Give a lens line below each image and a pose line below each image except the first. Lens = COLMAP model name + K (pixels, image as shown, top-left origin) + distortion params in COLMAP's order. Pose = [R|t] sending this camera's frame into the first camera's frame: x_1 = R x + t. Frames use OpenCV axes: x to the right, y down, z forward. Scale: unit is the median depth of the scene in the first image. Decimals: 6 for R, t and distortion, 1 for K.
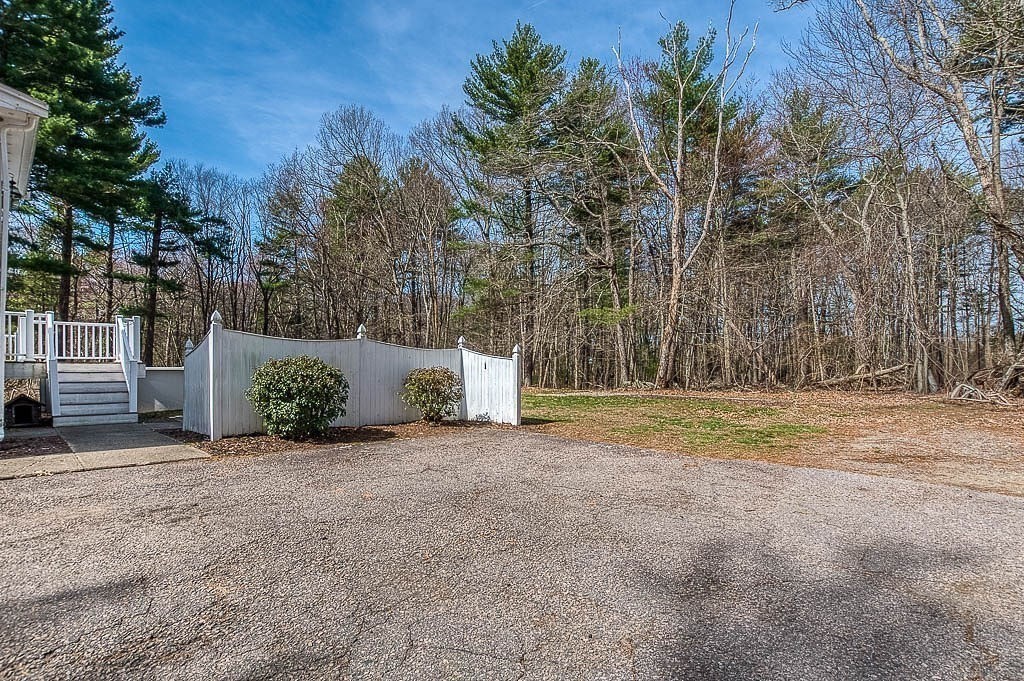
lens RADIAL K [[488.0, 0, 512.9], [0, 488.0, 378.6], [0, 0, 1]] dist [0.001359, -0.000054]
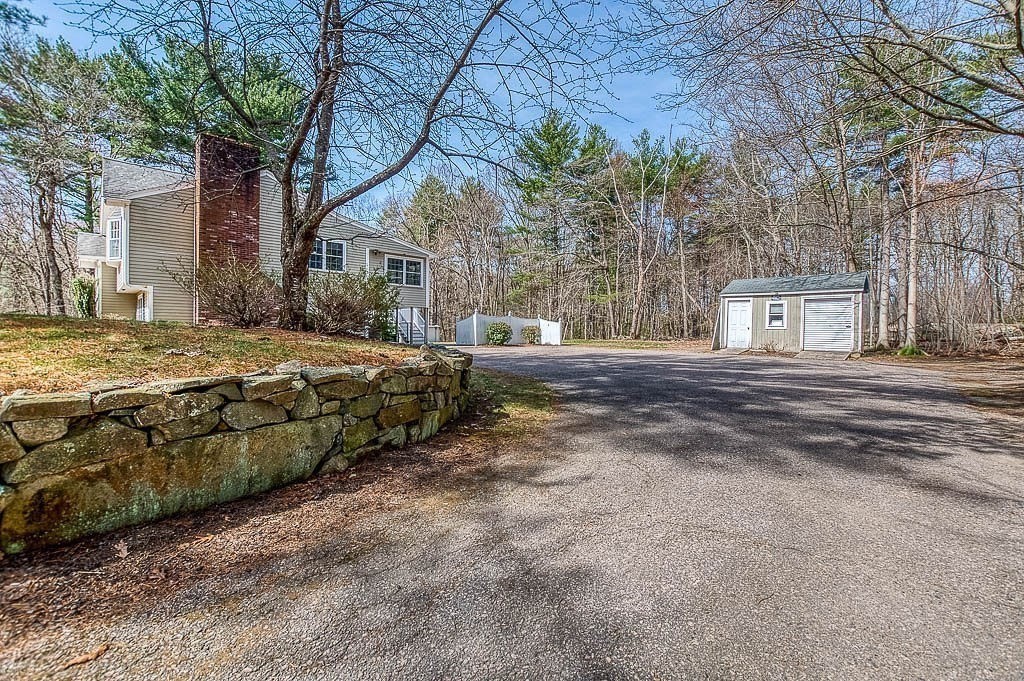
lens RADIAL K [[446.1, 0, 511.3], [0, 446.1, 329.0], [0, 0, 1]] dist [0.000884, -0.000105]
pose [[0.998831, 0.004217, -0.048157, -0.033795], [-0.005409, 0.999681, -0.024663, 0.014608], [0.048037, 0.024895, 0.998535, -0.372260]]
